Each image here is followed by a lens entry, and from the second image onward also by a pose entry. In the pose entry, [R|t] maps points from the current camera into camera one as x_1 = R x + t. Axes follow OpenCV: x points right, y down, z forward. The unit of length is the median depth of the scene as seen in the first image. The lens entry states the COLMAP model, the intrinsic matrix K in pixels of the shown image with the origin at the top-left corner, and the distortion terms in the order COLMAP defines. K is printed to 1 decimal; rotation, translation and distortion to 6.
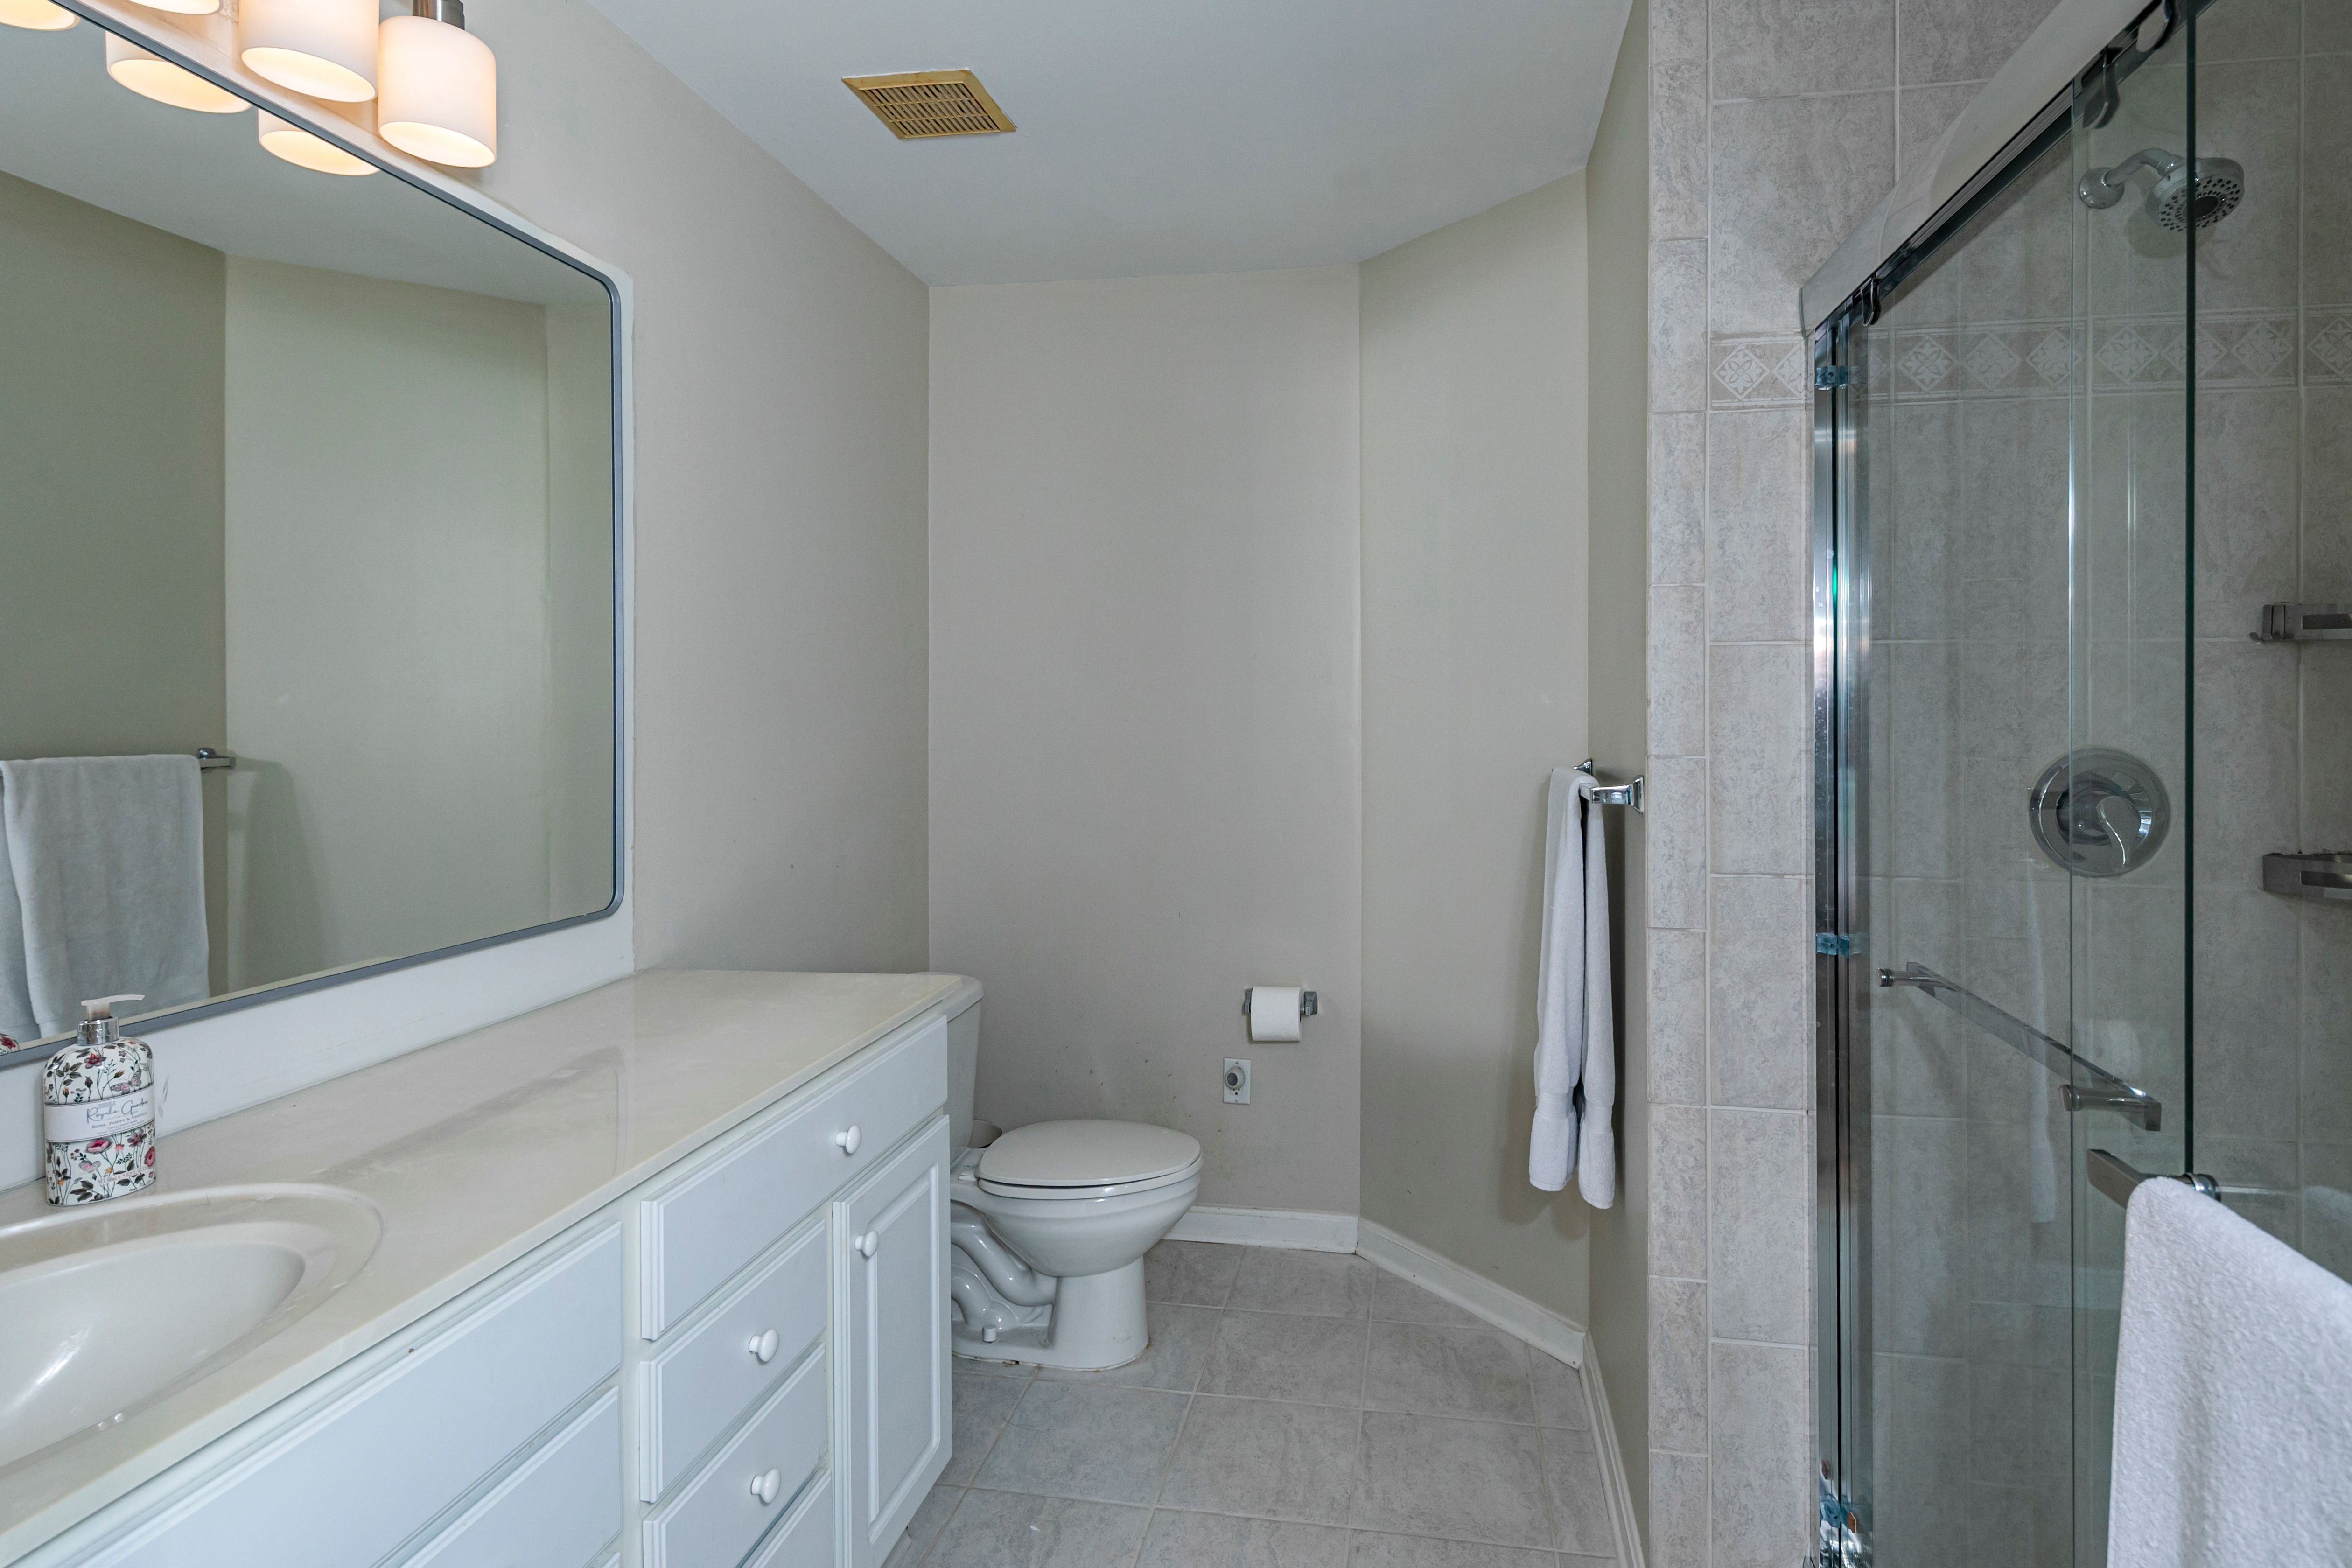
lens RADIAL K [[1177.3, 0, 1175.7], [0, 1177.3, 702.3], [0, 0, 1]] dist [0.001129, 0.000249]
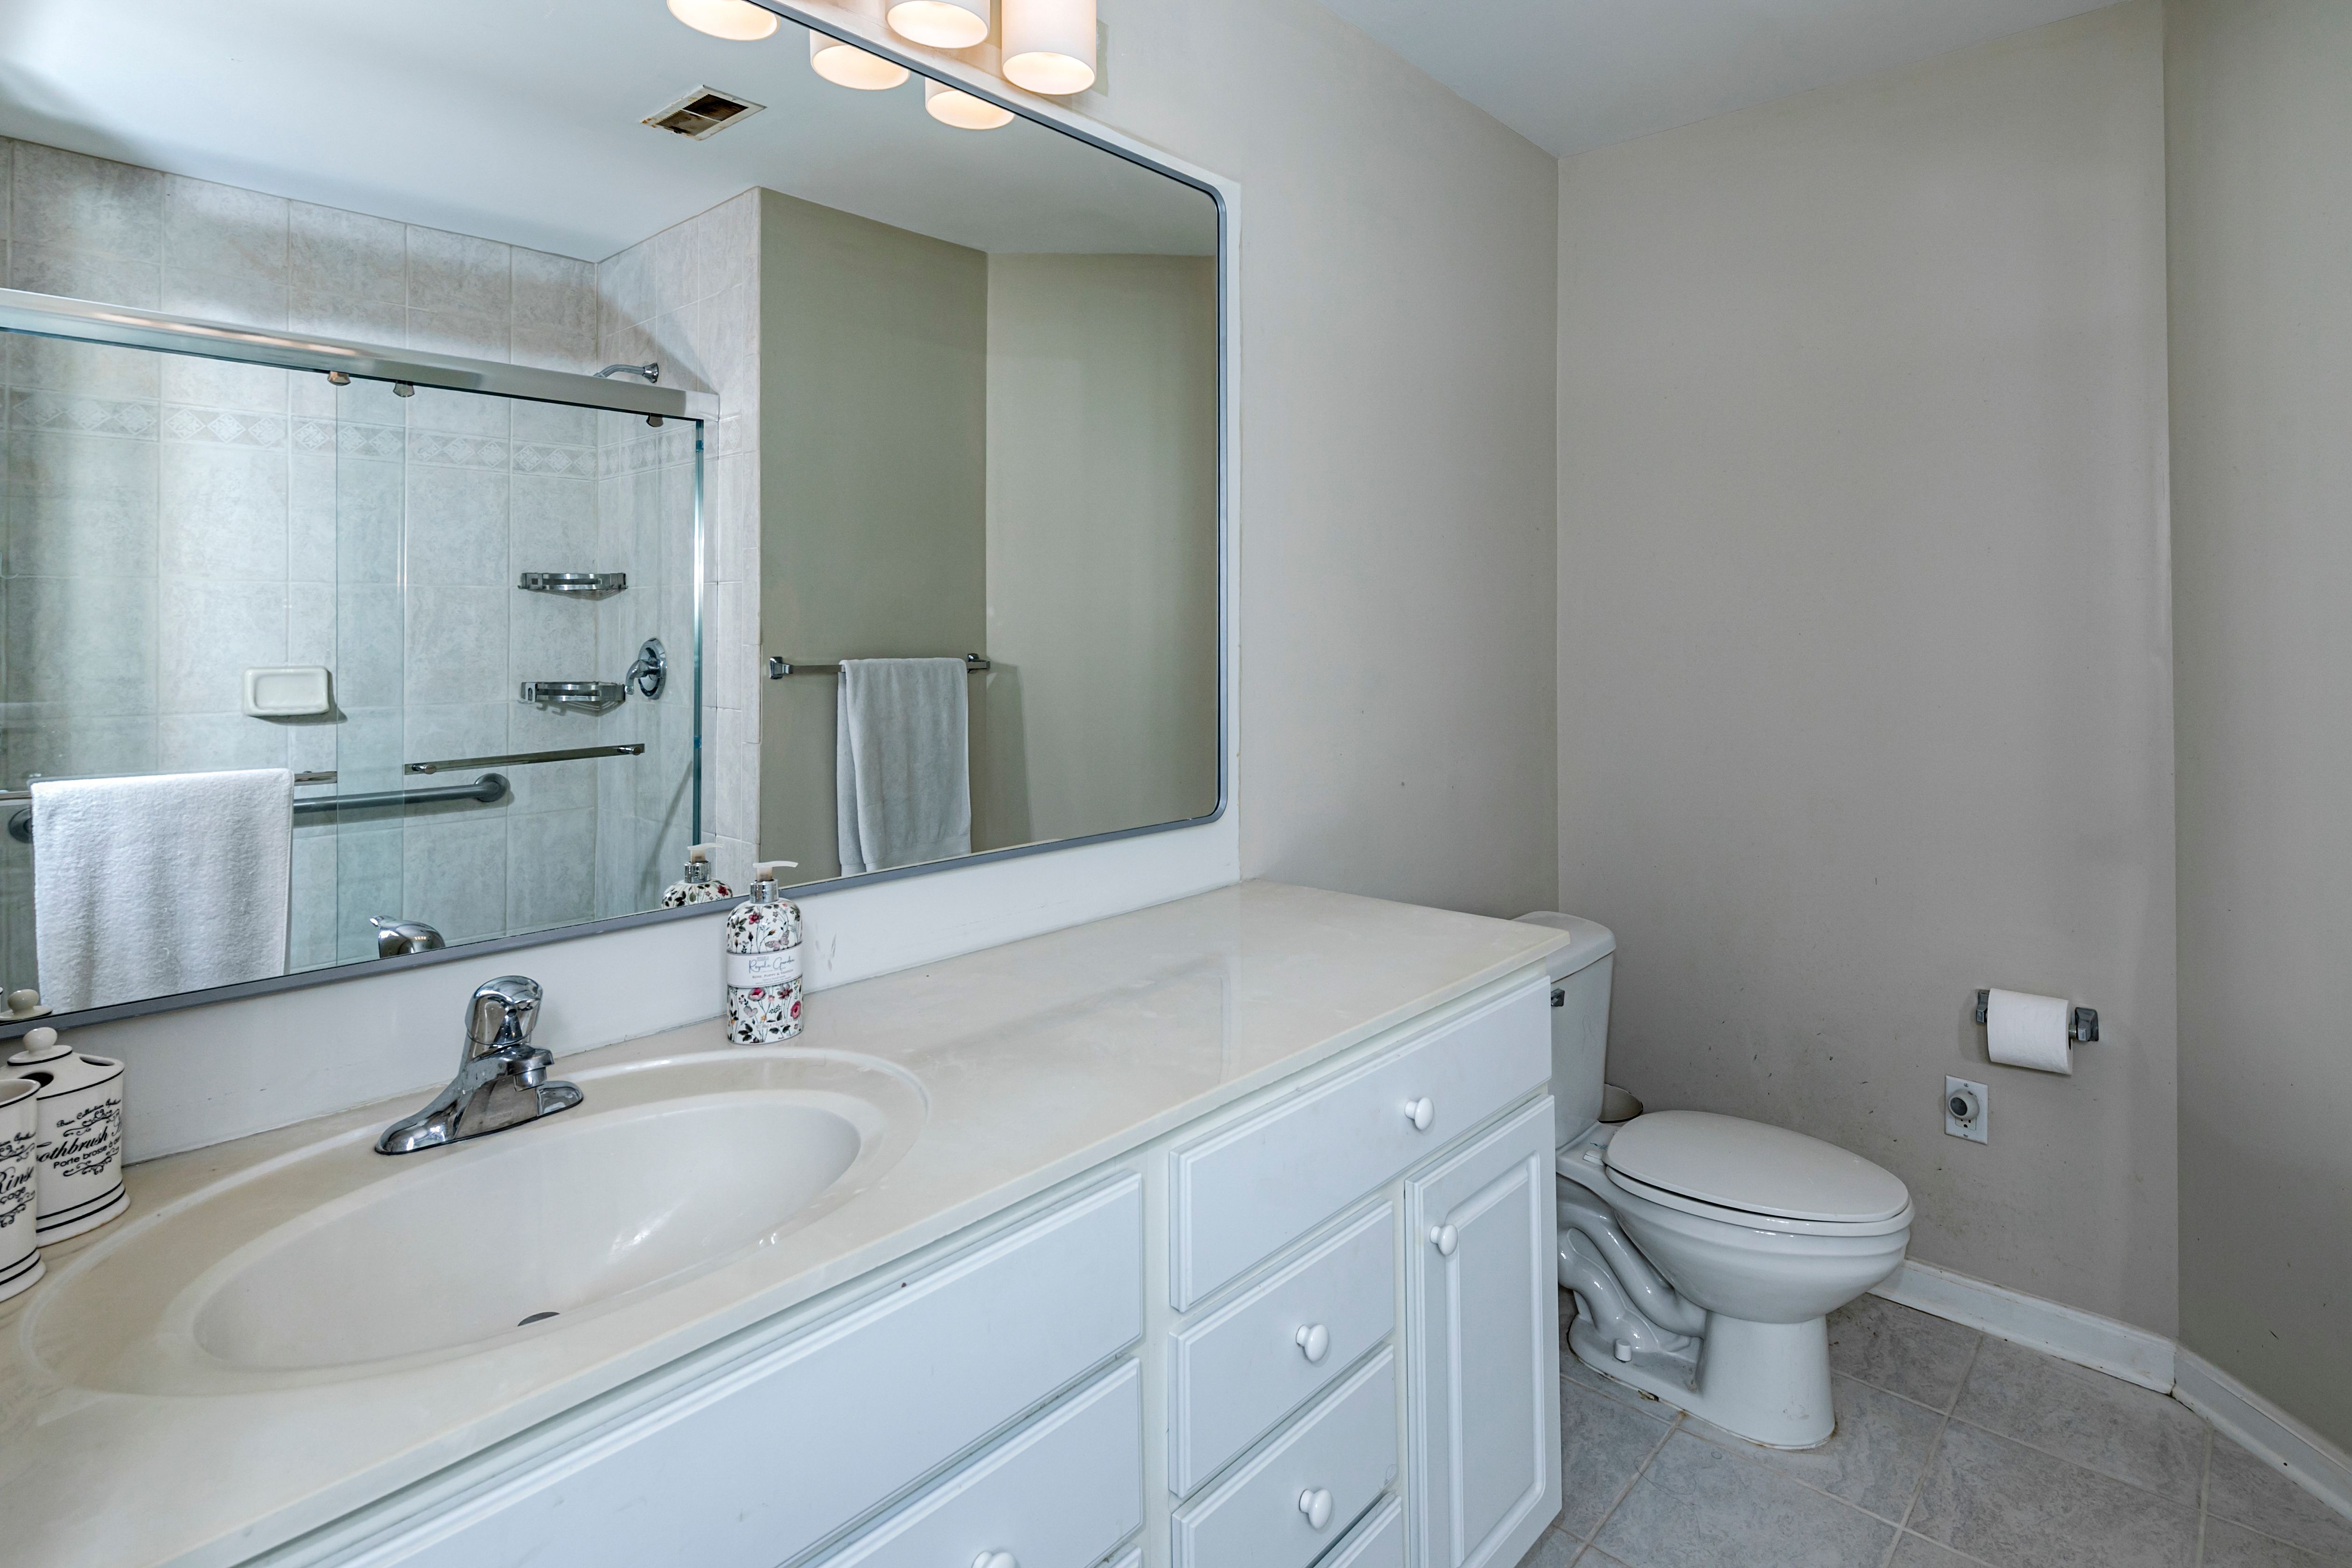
lens RADIAL K [[1161.7, 0, 1214.6], [0, 1161.7, 610.2], [0, 0, 1]] dist [0.025092, -0.006778]
pose [[0.868065, -0.002371, -0.496444, 0.011353], [-0.003090, 0.999943, -0.010180, 0.010018], [0.496440, 0.010371, 0.868009, 0.128690]]
